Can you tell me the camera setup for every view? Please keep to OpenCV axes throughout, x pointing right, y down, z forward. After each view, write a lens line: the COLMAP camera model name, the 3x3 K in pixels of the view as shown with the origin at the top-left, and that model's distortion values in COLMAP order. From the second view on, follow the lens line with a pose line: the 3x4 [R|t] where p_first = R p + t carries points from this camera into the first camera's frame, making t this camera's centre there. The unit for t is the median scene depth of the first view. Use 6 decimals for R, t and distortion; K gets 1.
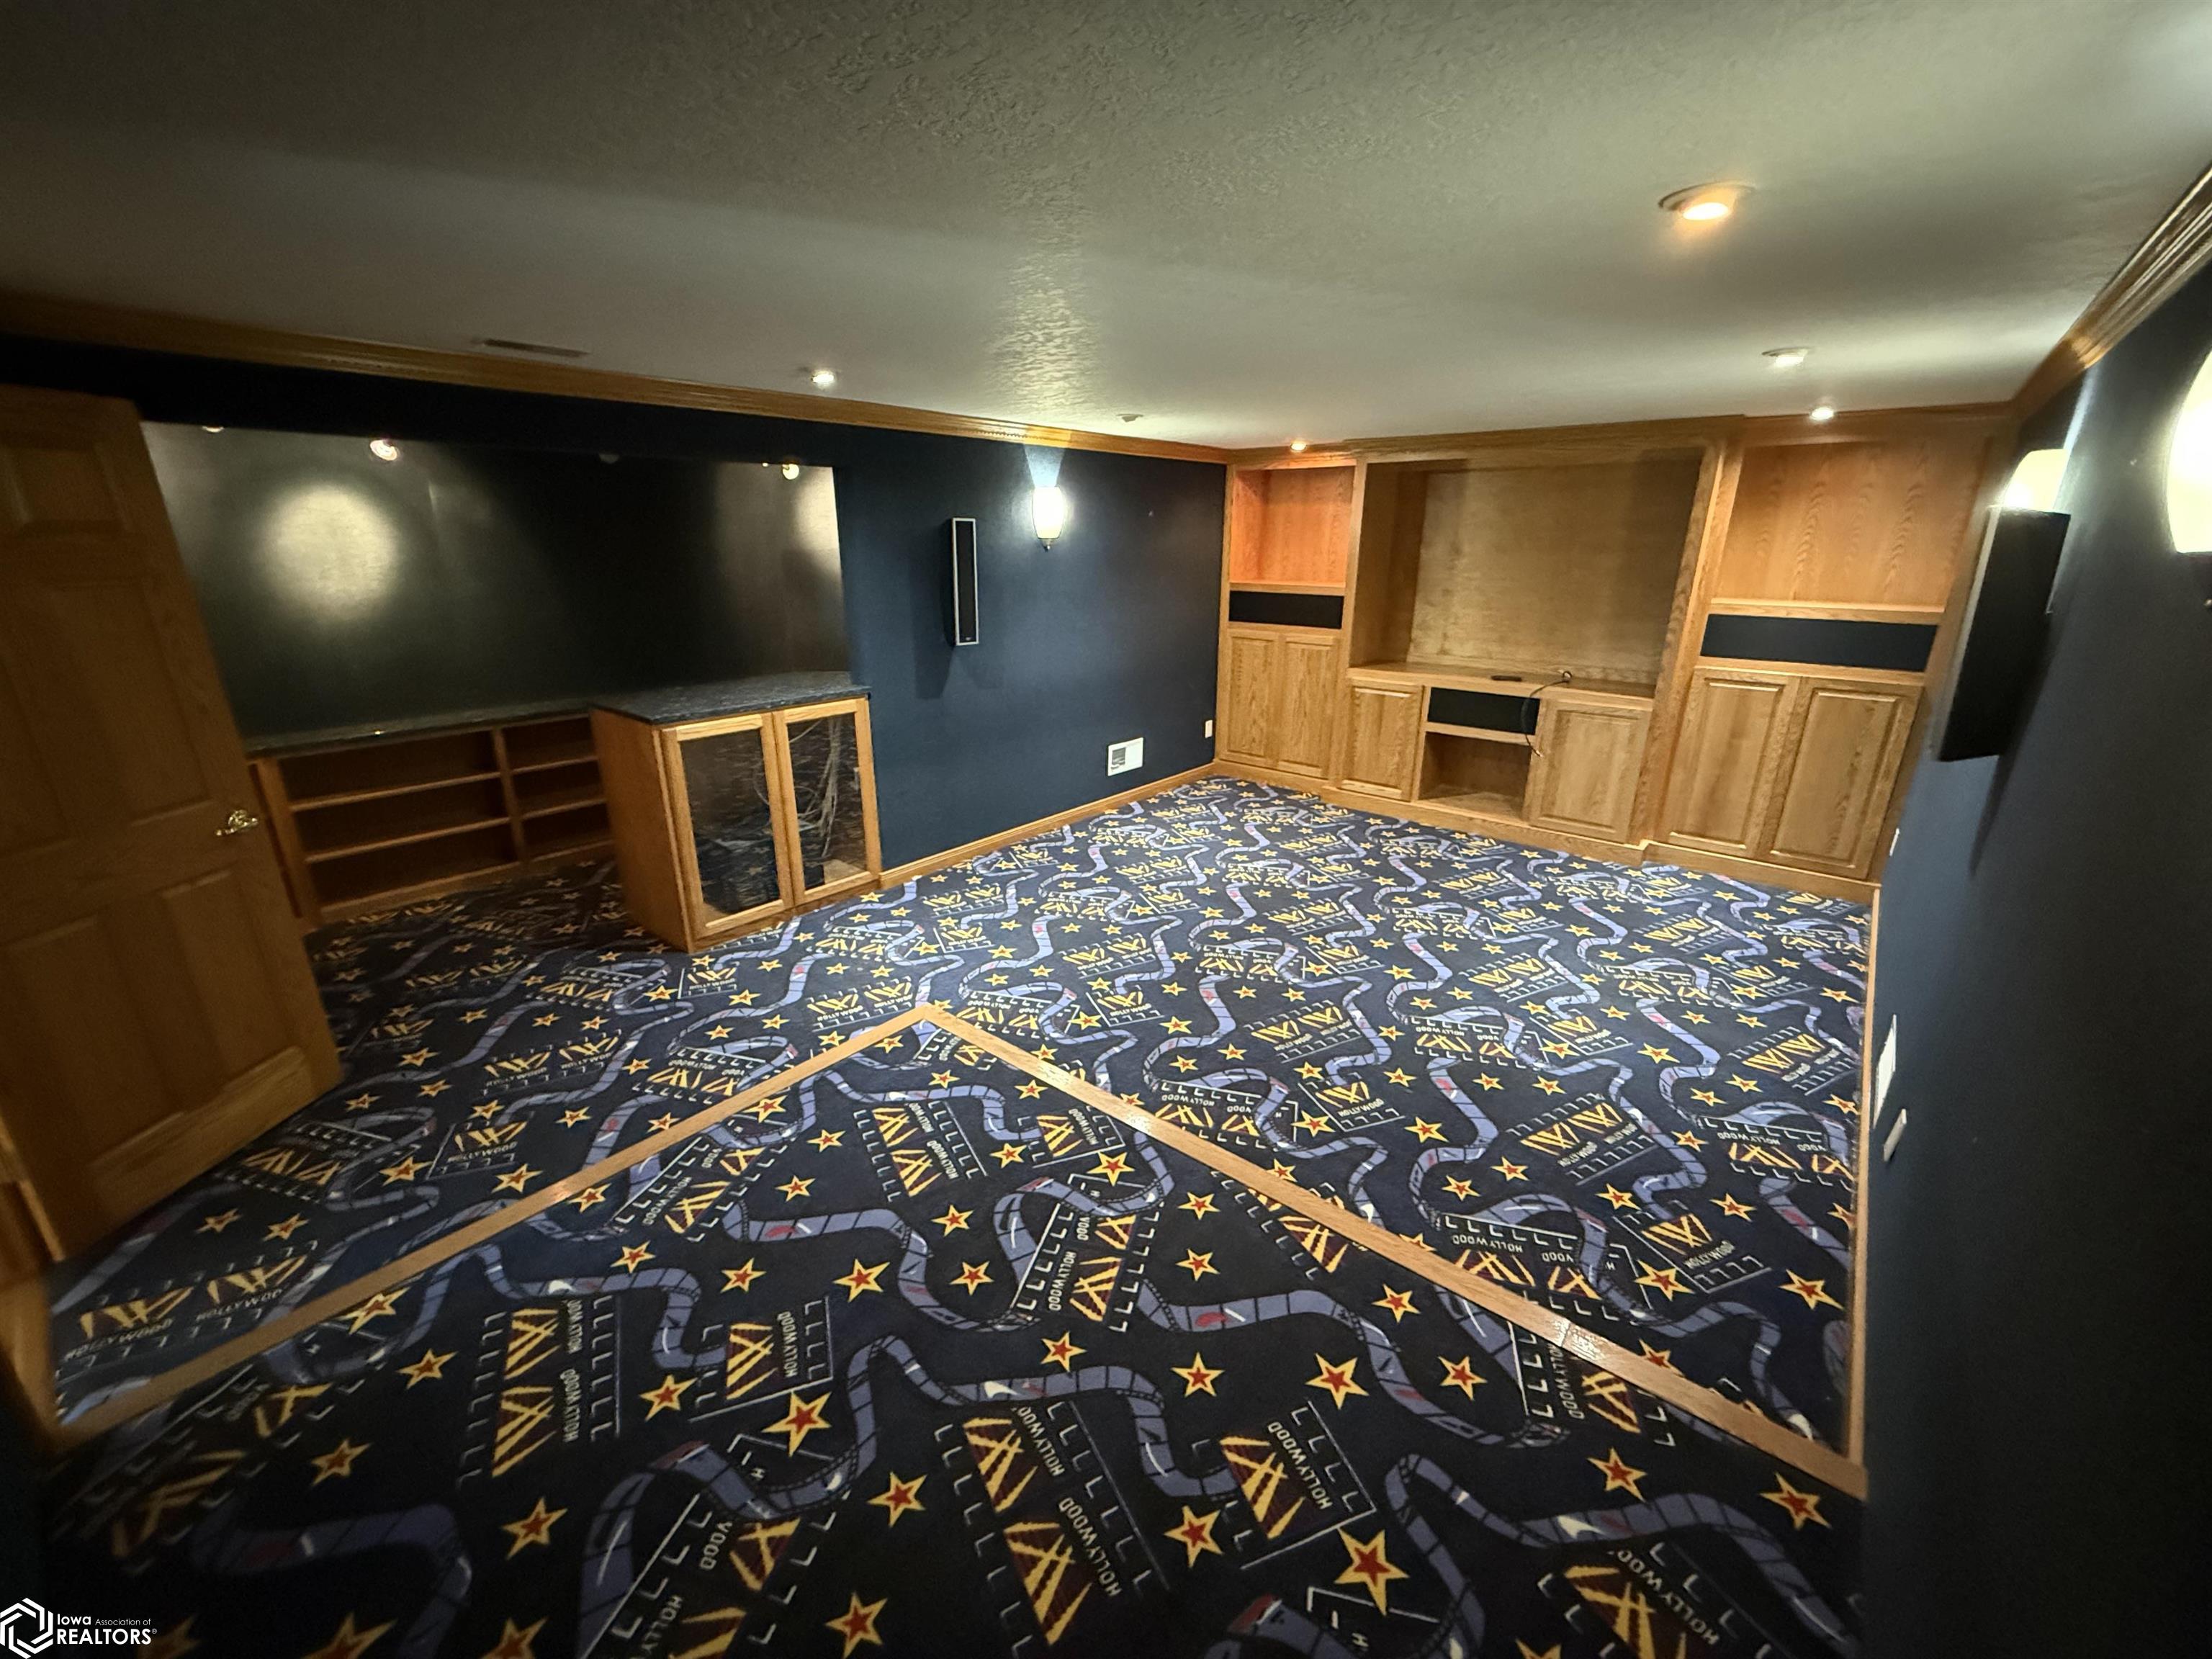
lens RADIAL K [[882.2, 0, 1096.7], [0, 882.2, 823.4], [0, 0, 1]] dist [-0.006105, 0.000080]
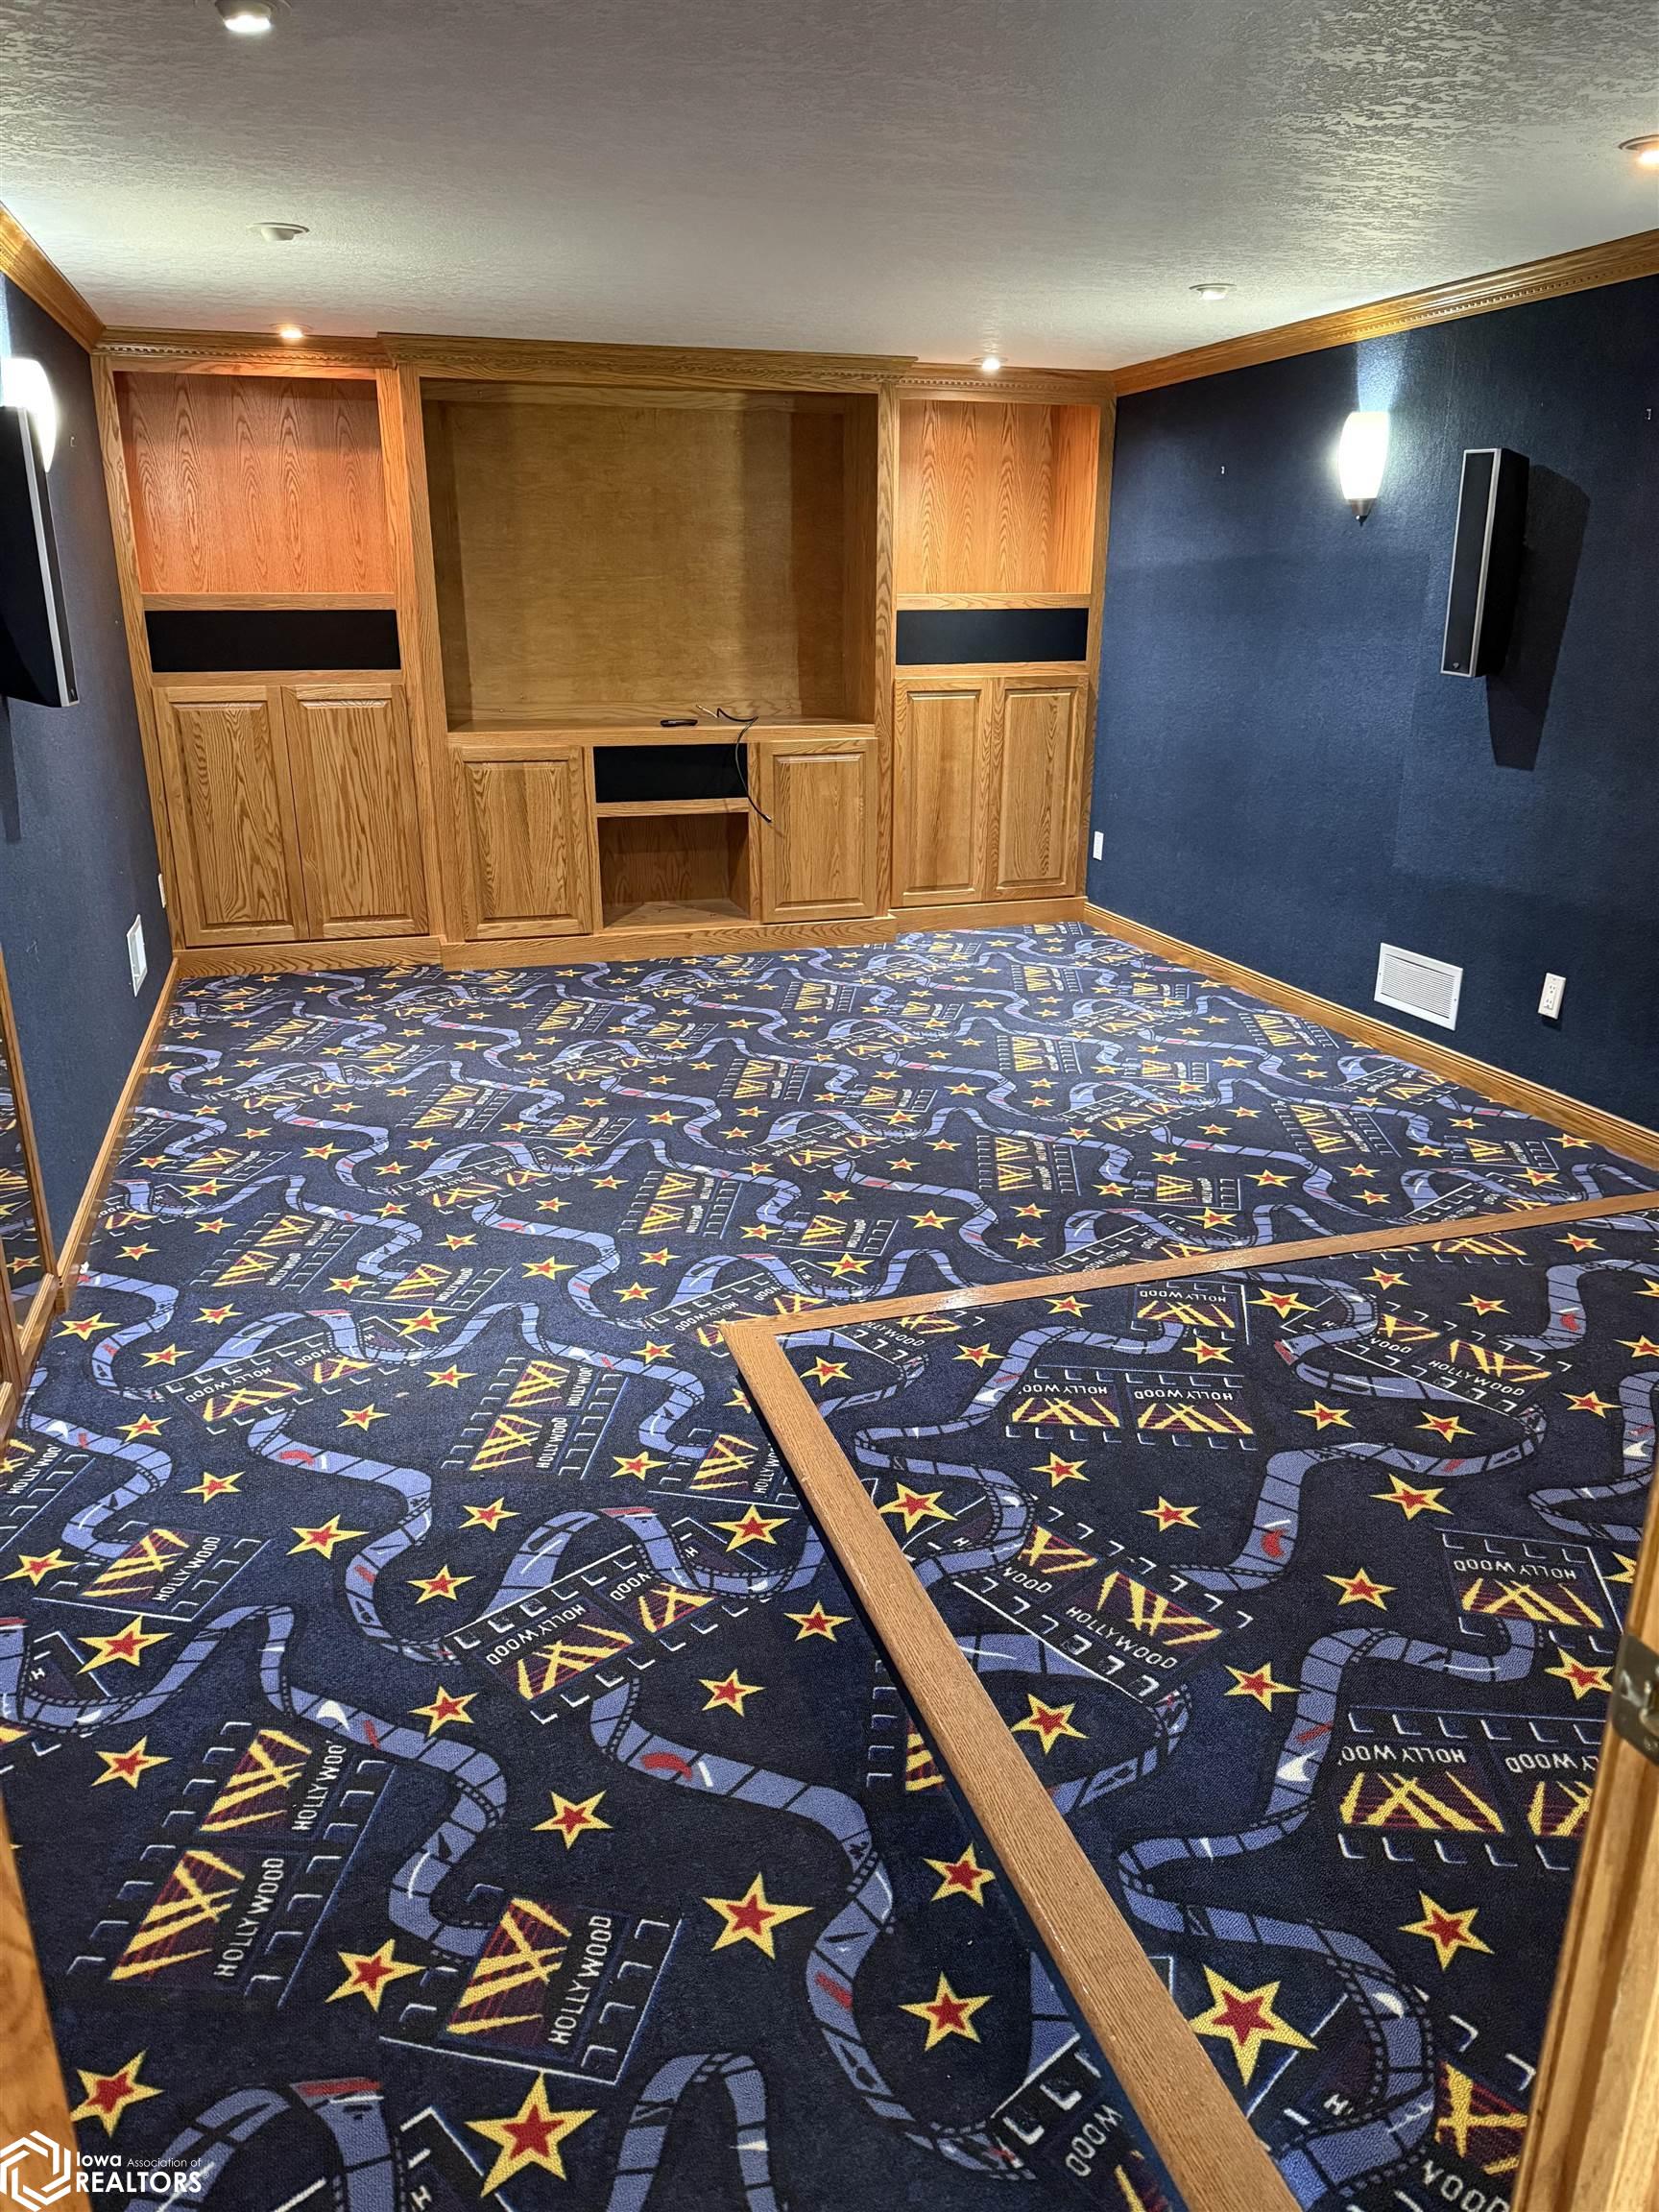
lens RADIAL K [[1539.9, 0, 822.1], [0, 1539.9, 1121.1], [0, 0, 1]] dist [0.072818, -0.029884]
pose [[0.537326, -0.279243, 0.795804, -0.660857], [0.260874, 0.952350, 0.158033, -0.036478], [-0.802014, 0.122689, 0.584569, 0.290462]]
